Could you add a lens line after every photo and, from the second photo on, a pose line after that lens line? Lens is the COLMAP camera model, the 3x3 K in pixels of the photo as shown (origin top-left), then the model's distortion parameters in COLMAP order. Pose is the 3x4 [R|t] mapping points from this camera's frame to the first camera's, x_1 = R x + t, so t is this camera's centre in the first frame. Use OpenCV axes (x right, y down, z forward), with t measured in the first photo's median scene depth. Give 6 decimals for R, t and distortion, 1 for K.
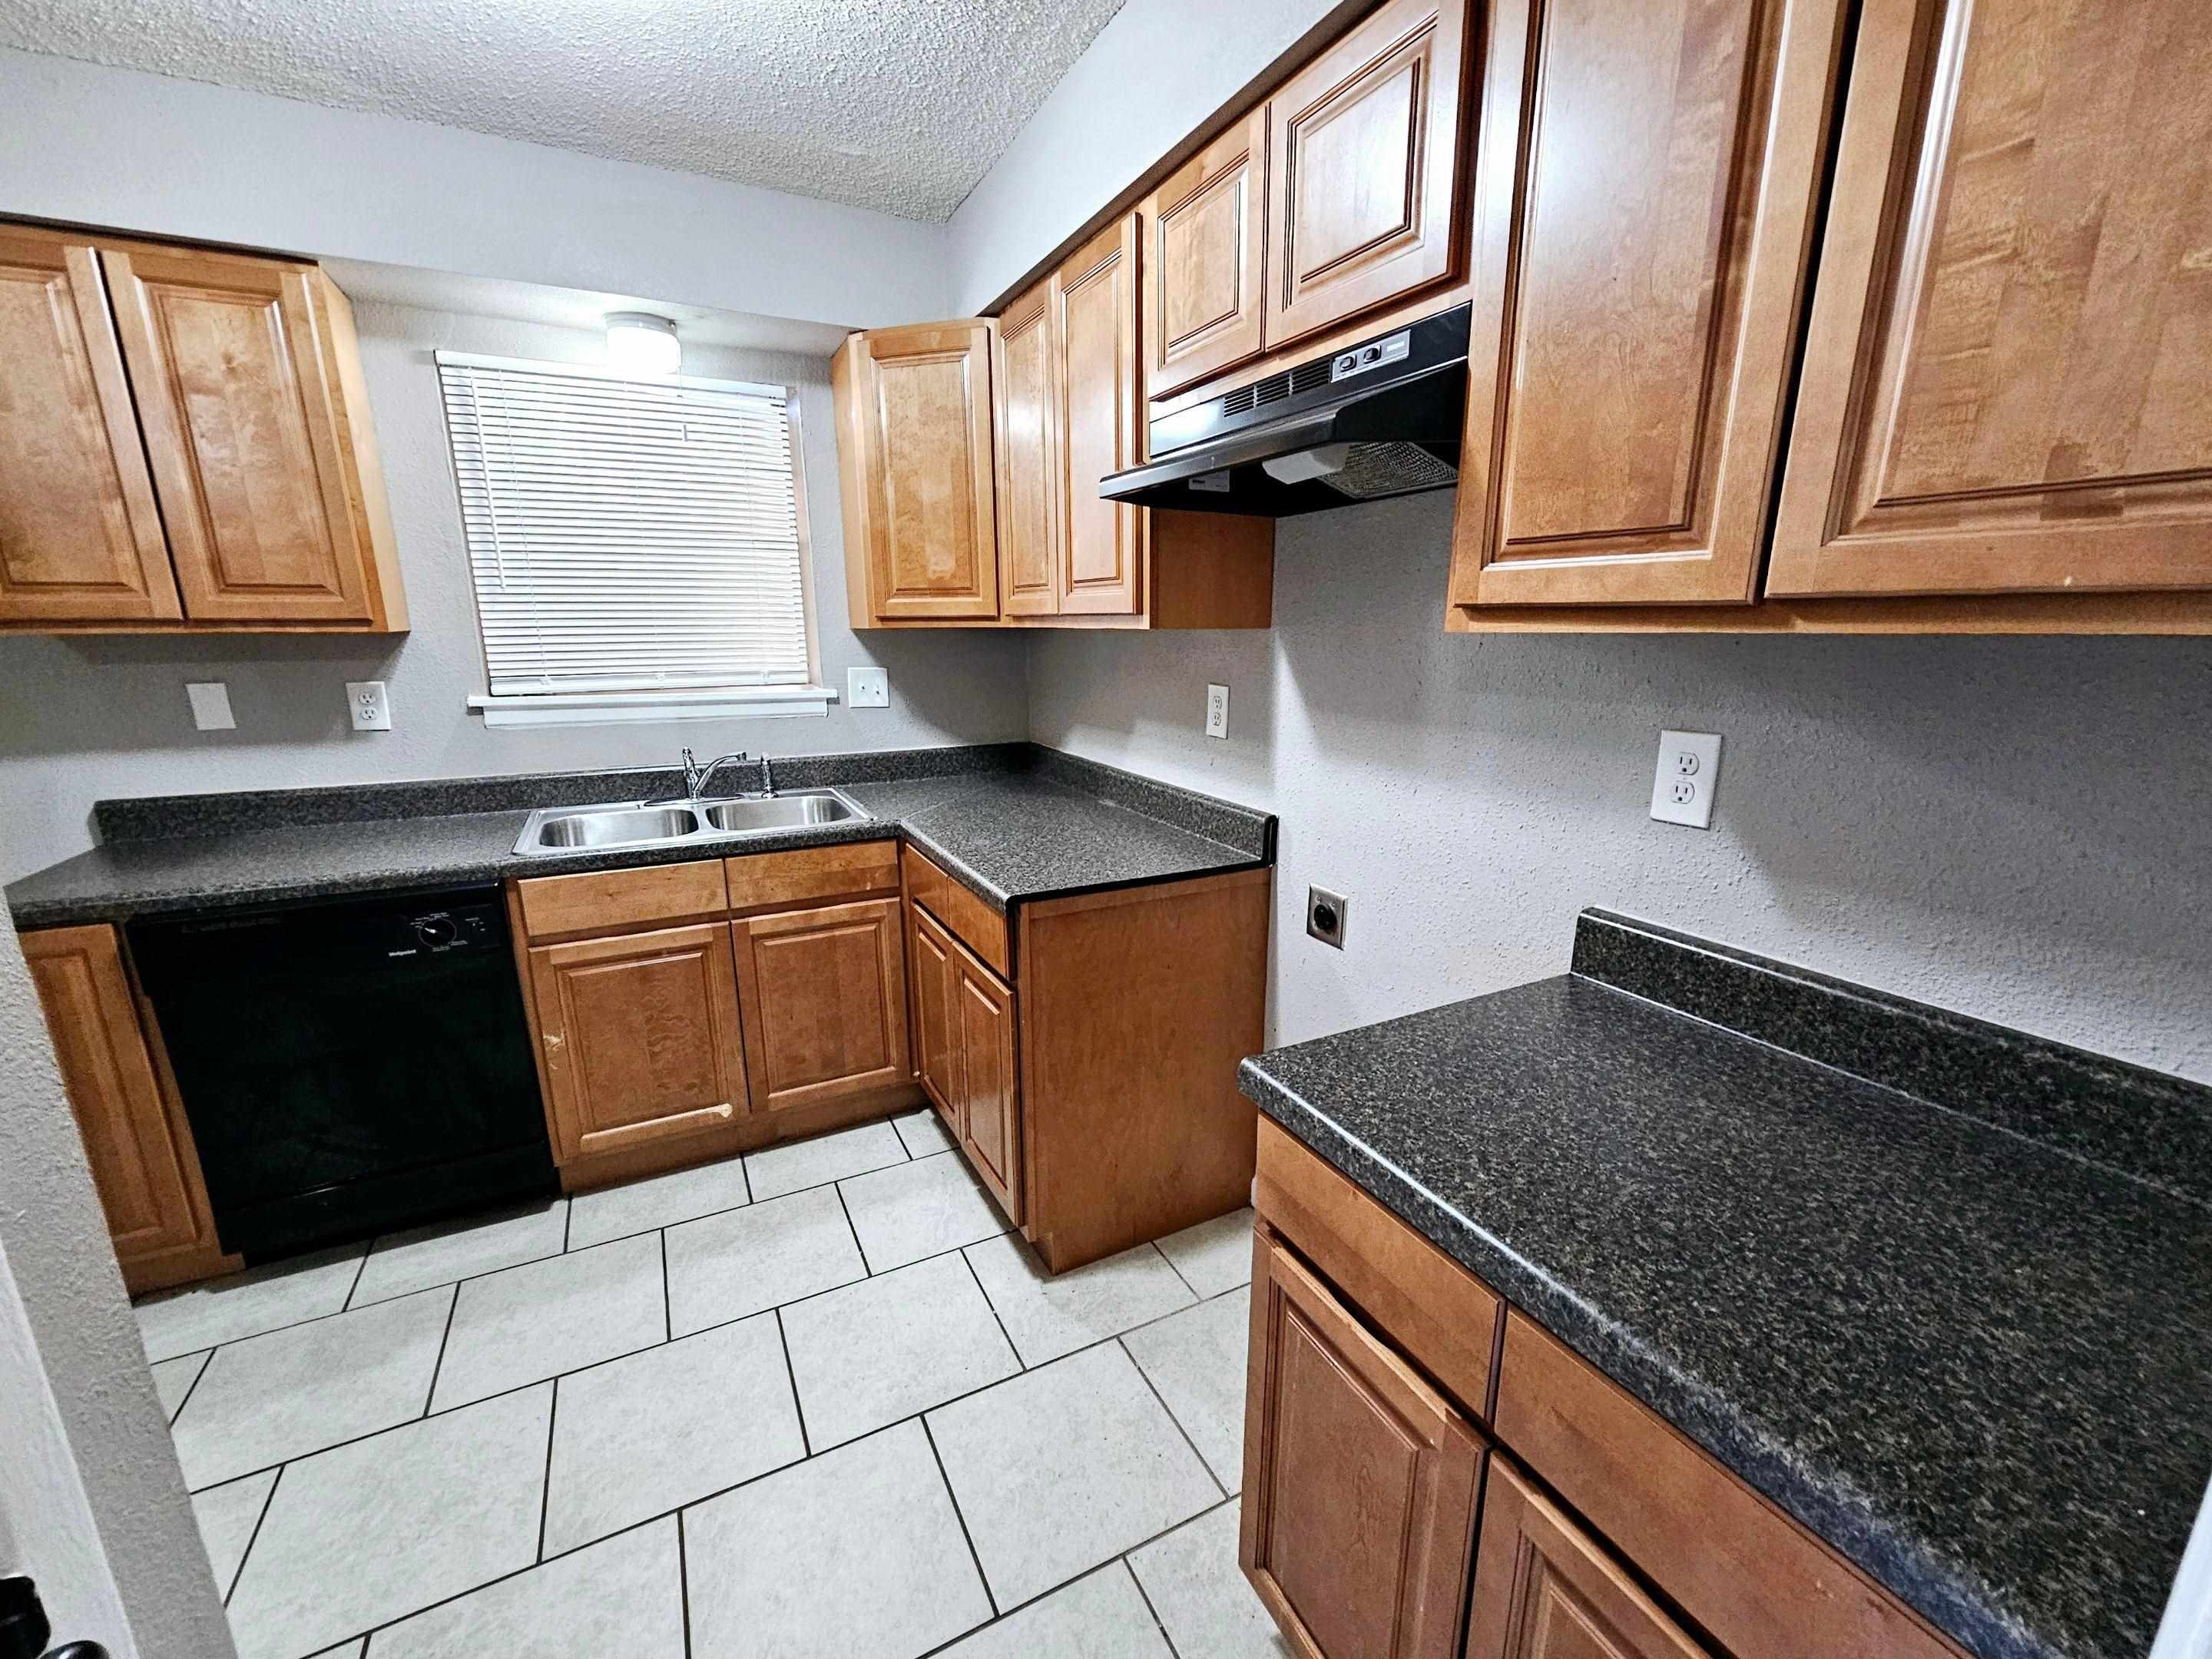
lens RADIAL K [[902.3, 0, 1101.4], [0, 902.3, 837.6], [0, 0, 1]] dist [-0.001505, -0.000381]
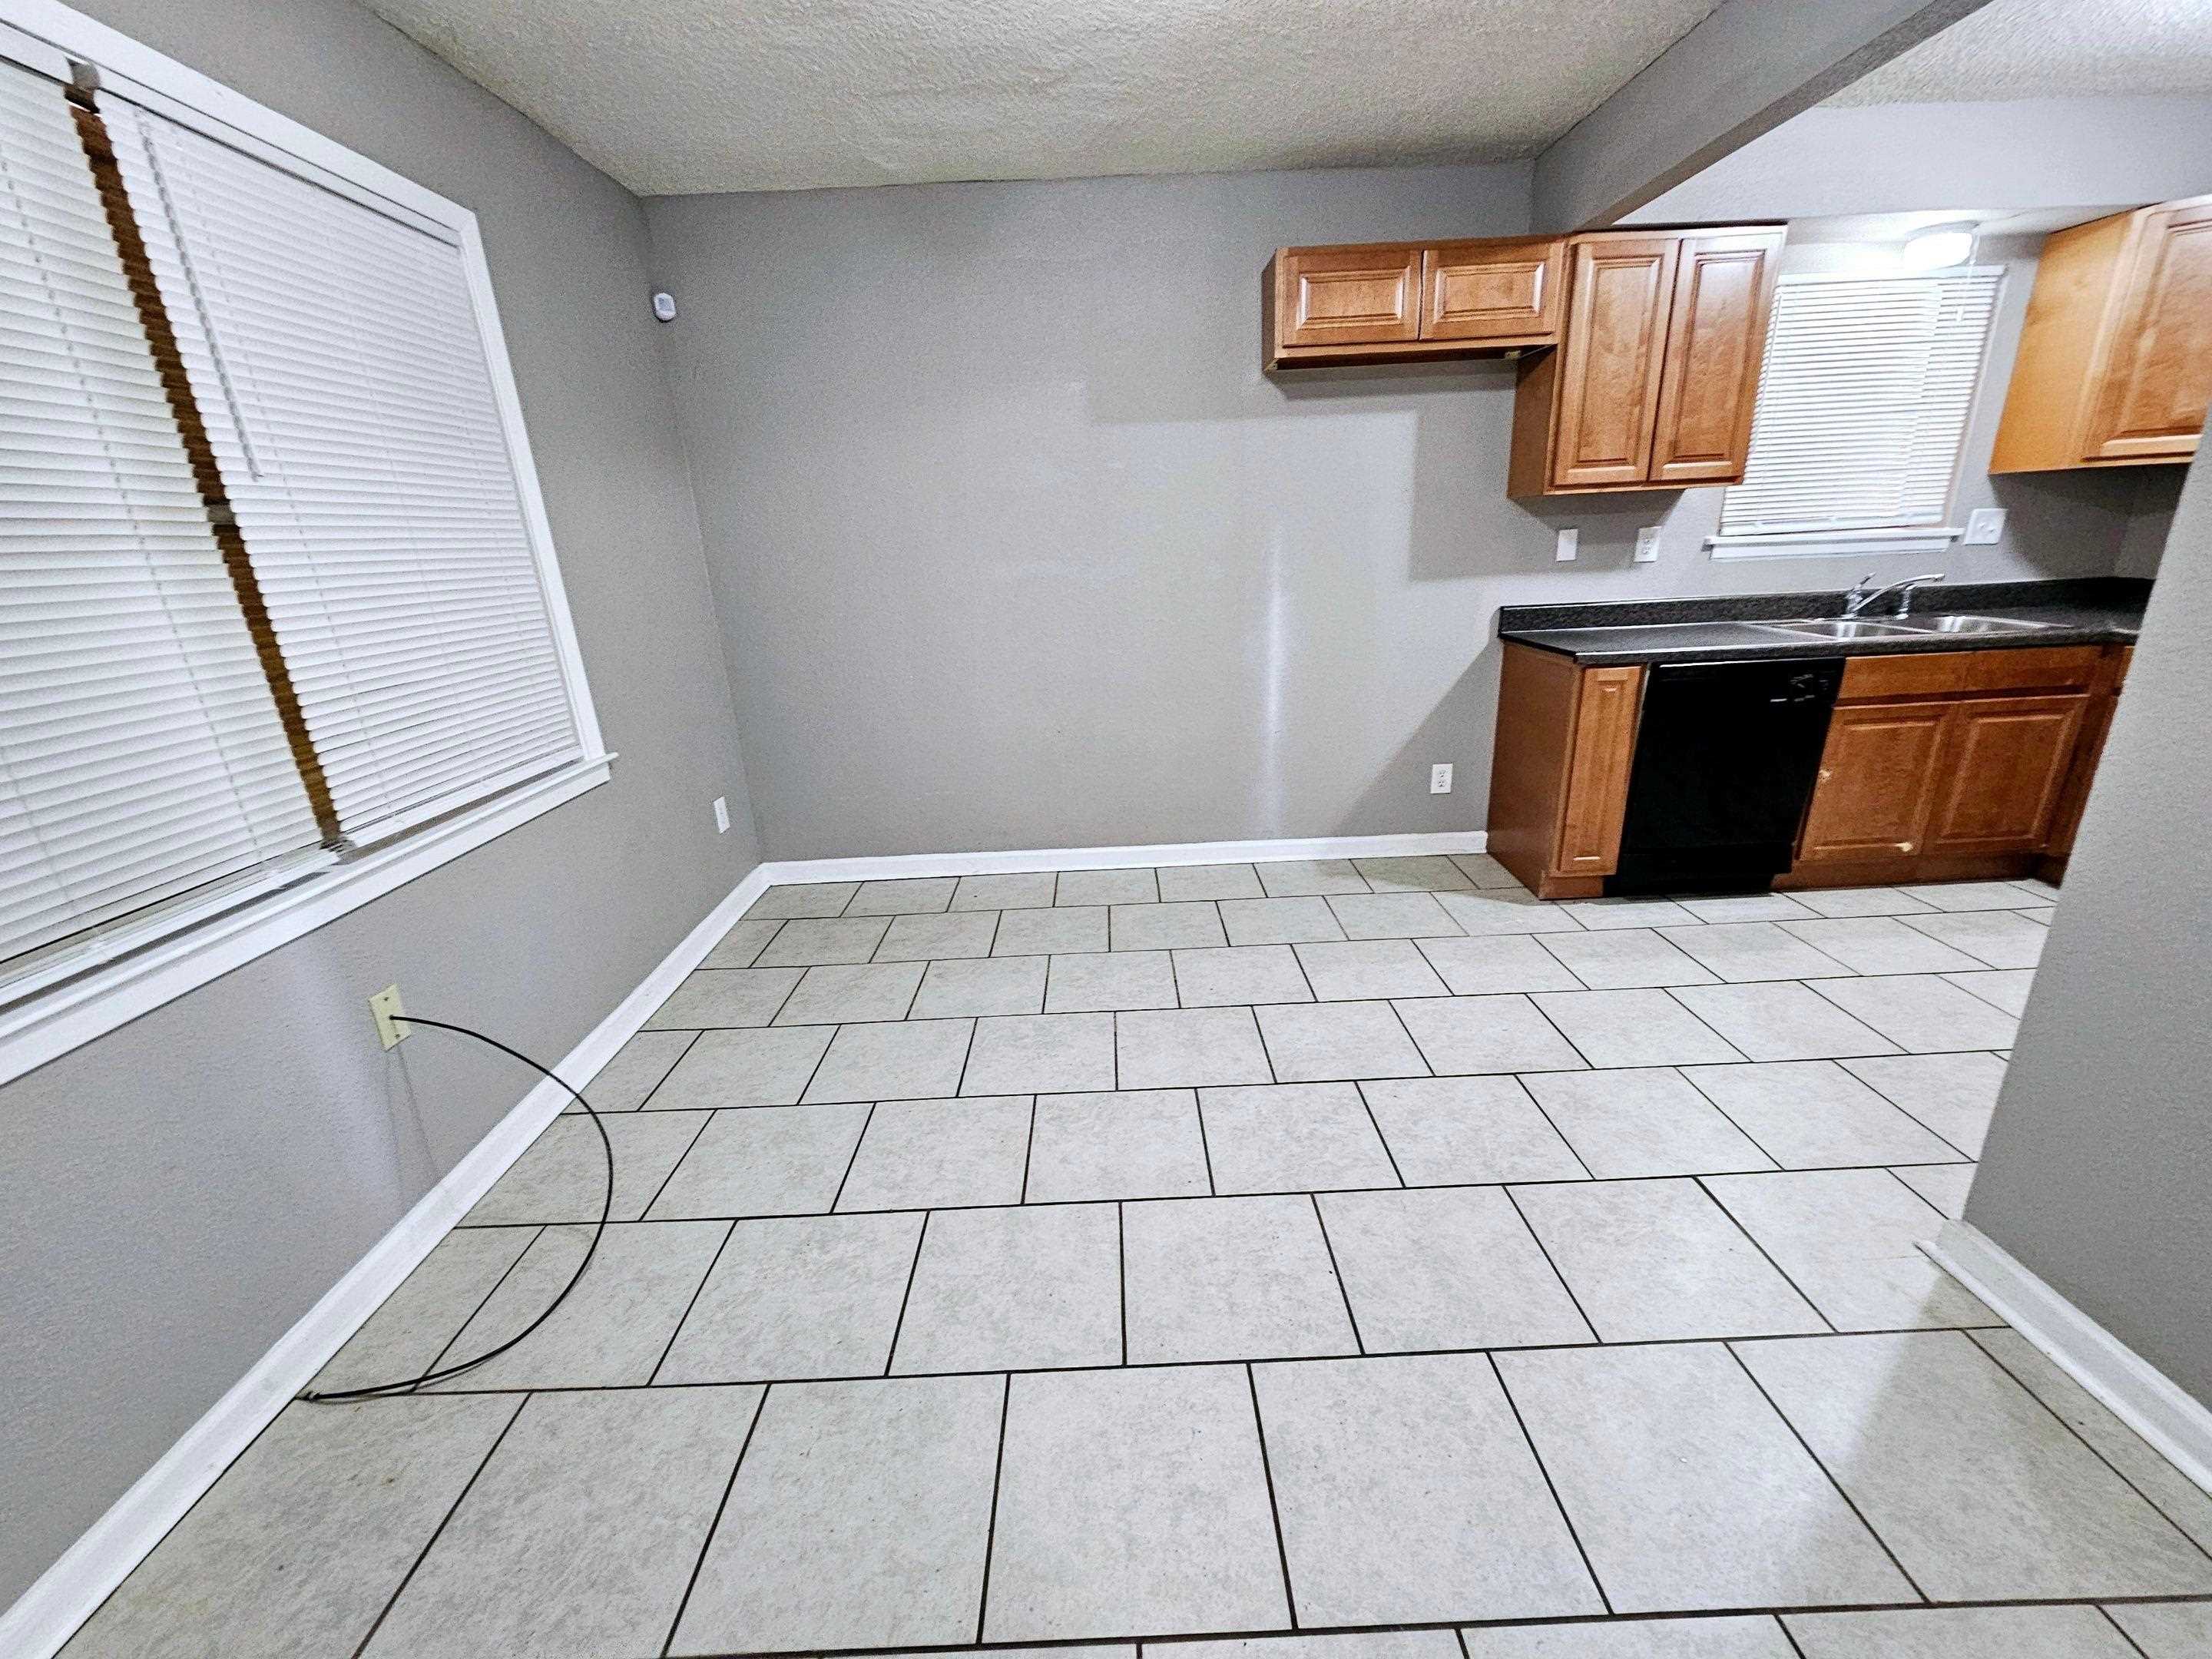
lens RADIAL K [[902.3, 0, 1110.2], [0, 902.3, 832.7], [0, 0, 1]] dist [-0.001505, -0.000381]
pose [[0.897091, 0.099725, -0.430445, -0.856480], [-0.056306, 0.992056, 0.112492, 0.187706], [0.438244, -0.076679, 0.895579, -0.674920]]
